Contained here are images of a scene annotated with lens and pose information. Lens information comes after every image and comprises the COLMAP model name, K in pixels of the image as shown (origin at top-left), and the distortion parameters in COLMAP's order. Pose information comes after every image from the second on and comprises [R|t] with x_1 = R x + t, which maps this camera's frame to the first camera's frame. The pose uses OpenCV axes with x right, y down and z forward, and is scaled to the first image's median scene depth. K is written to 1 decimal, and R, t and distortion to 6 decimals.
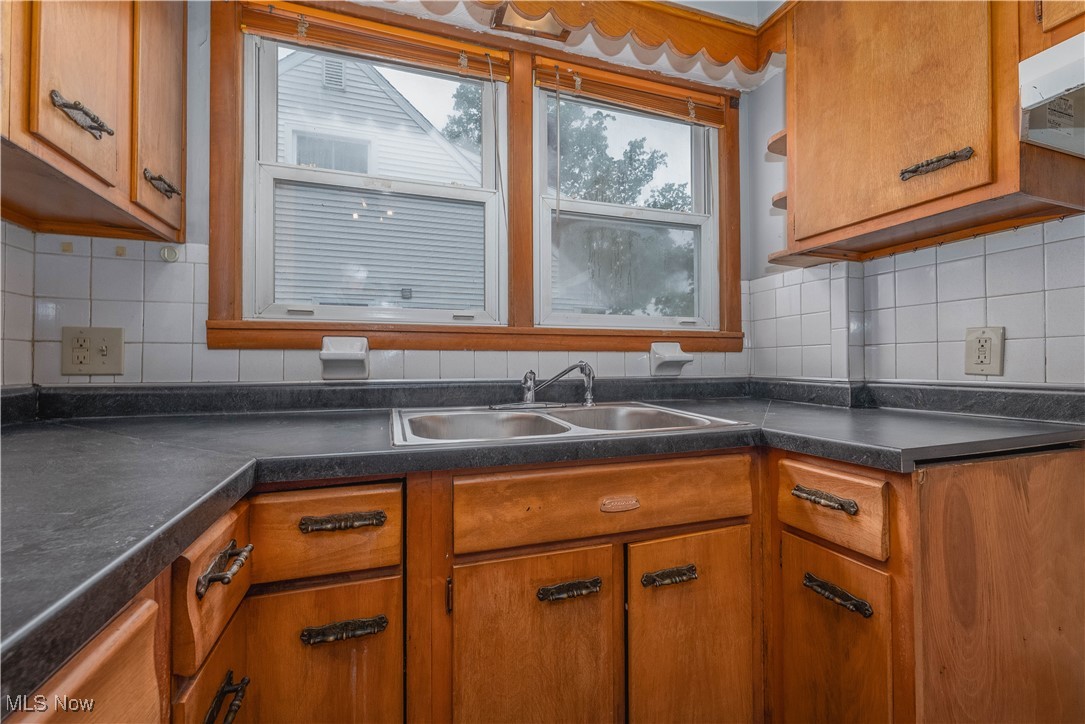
lens RADIAL K [[452.2, 0, 539.4], [0, 452.2, 357.5], [0, 0, 1]] dist [0.004222, 0.000344]
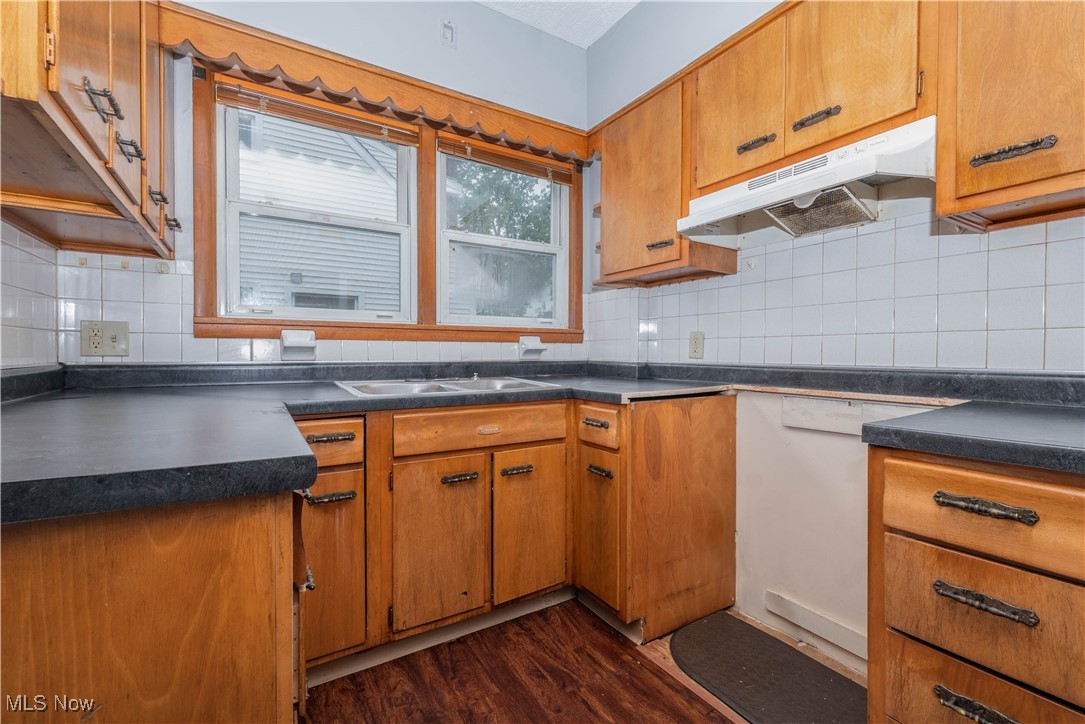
lens RADIAL K [[452.2, 0, 539.4], [0, 452.2, 357.5], [0, 0, 1]] dist [0.004222, 0.000344]
pose [[0.973897, 0.003275, 0.226968, -0.029317], [-0.009726, 0.999580, 0.027310, -0.008532], [-0.226784, -0.028805, 0.973519, -0.686405]]
